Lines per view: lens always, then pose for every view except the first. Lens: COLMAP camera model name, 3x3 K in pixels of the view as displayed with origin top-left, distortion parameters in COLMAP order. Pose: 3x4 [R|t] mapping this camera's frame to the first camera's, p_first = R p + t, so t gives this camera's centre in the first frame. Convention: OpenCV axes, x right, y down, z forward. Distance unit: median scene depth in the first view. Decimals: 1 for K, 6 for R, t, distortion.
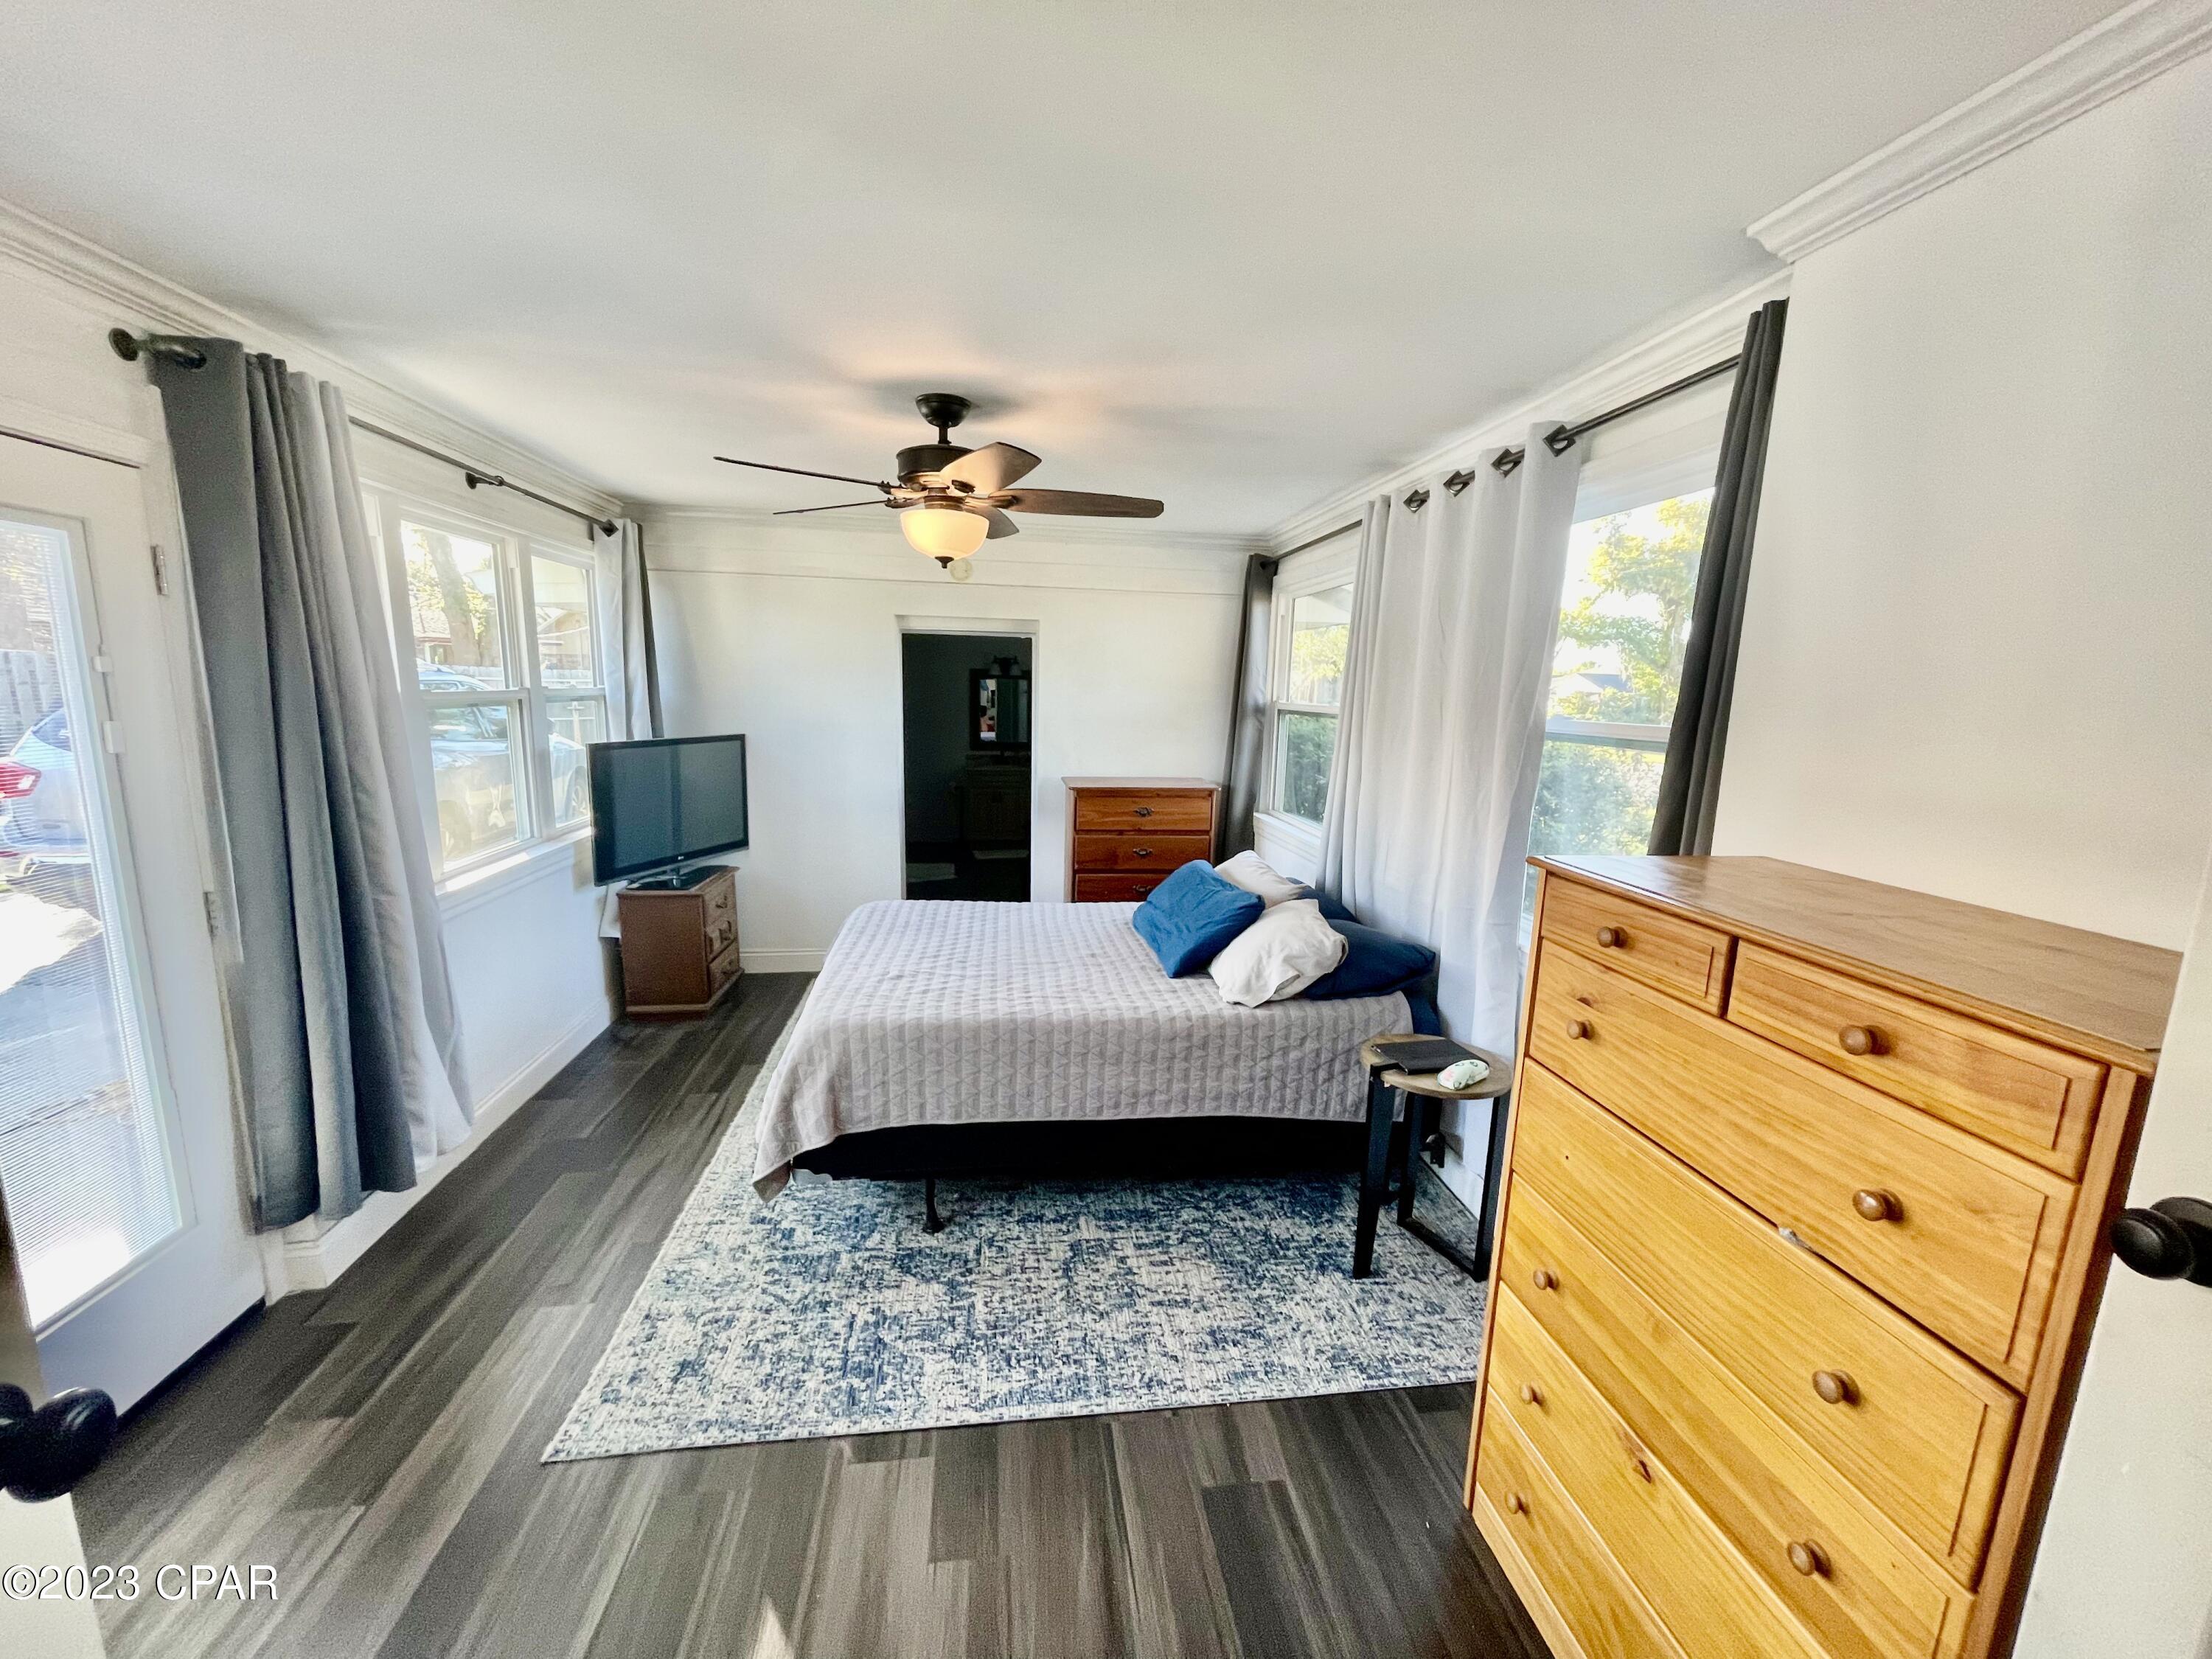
lens RADIAL K [[883.4, 0, 1104.3], [0, 883.4, 839.5], [0, 0, 1]] dist [0.001131, 0.000004]
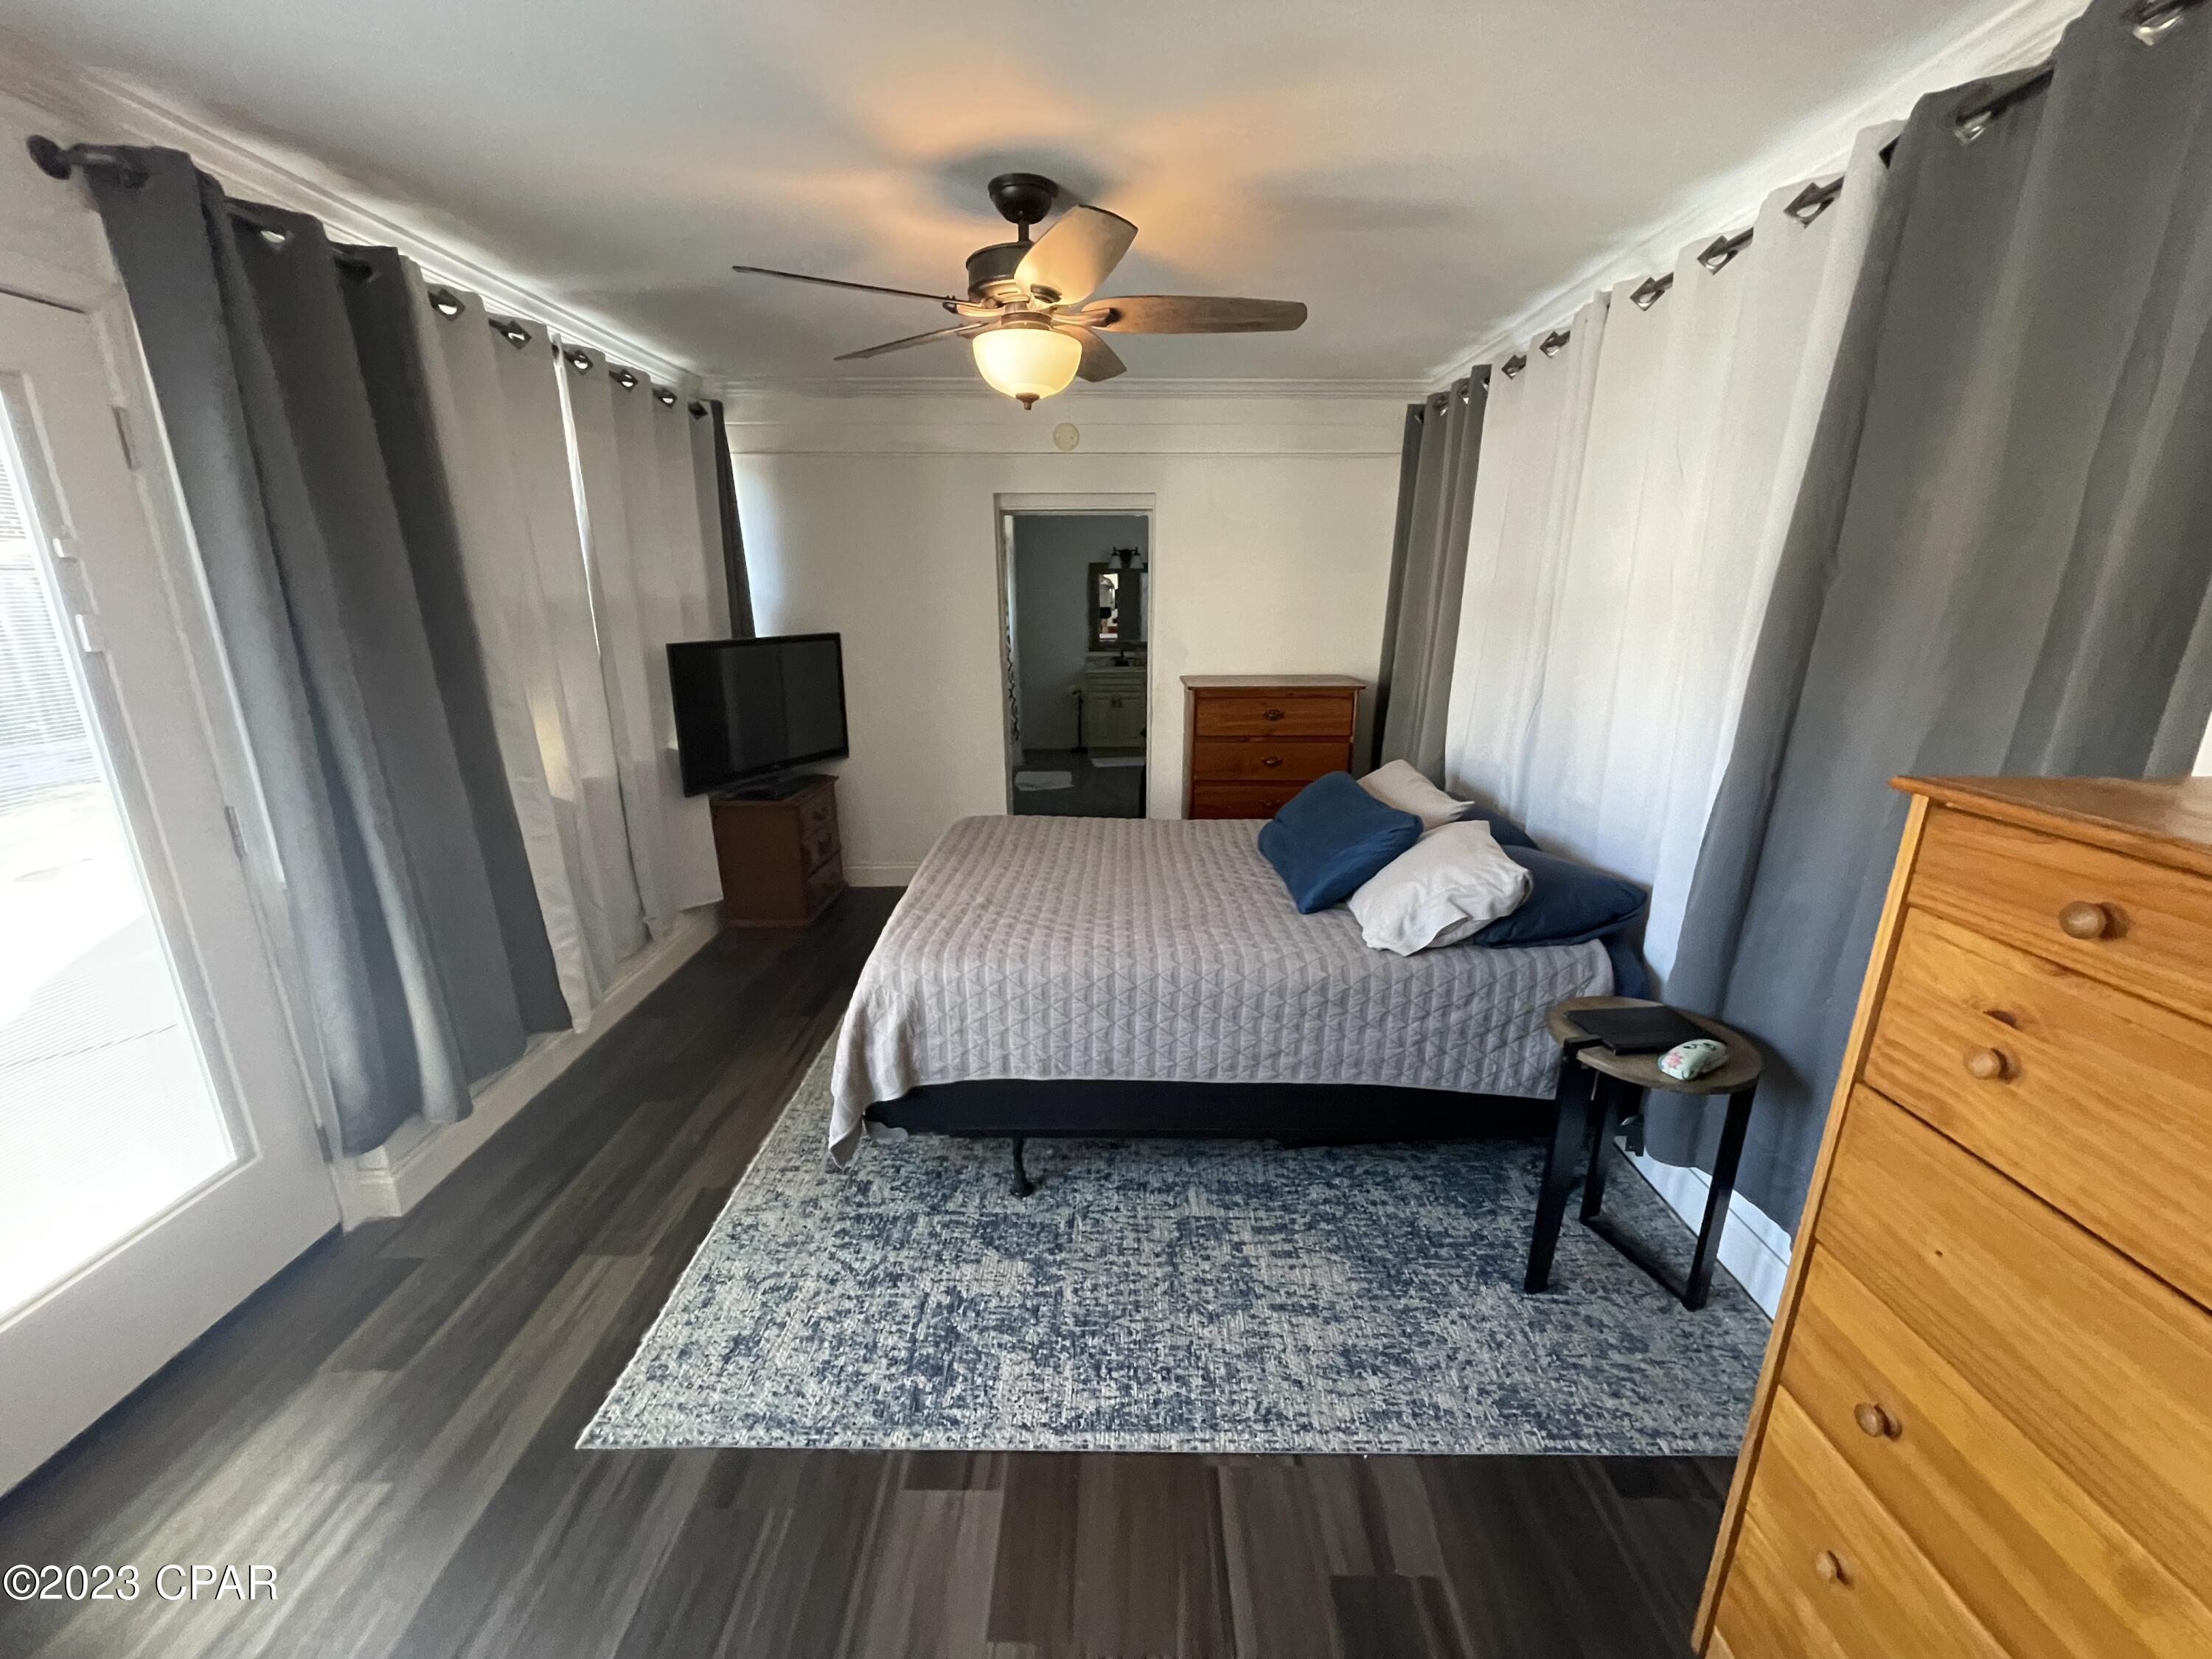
lens RADIAL K [[883.4, 0, 1109.4], [0, 883.4, 838.0], [0, 0, 1]] dist [0.001131, 0.000004]
pose [[0.990456, 0.013037, -0.137210, 0.010085], [0.001275, 0.994607, 0.103710, -0.002121], [0.137822, -0.102896, 0.985098, 0.189171]]
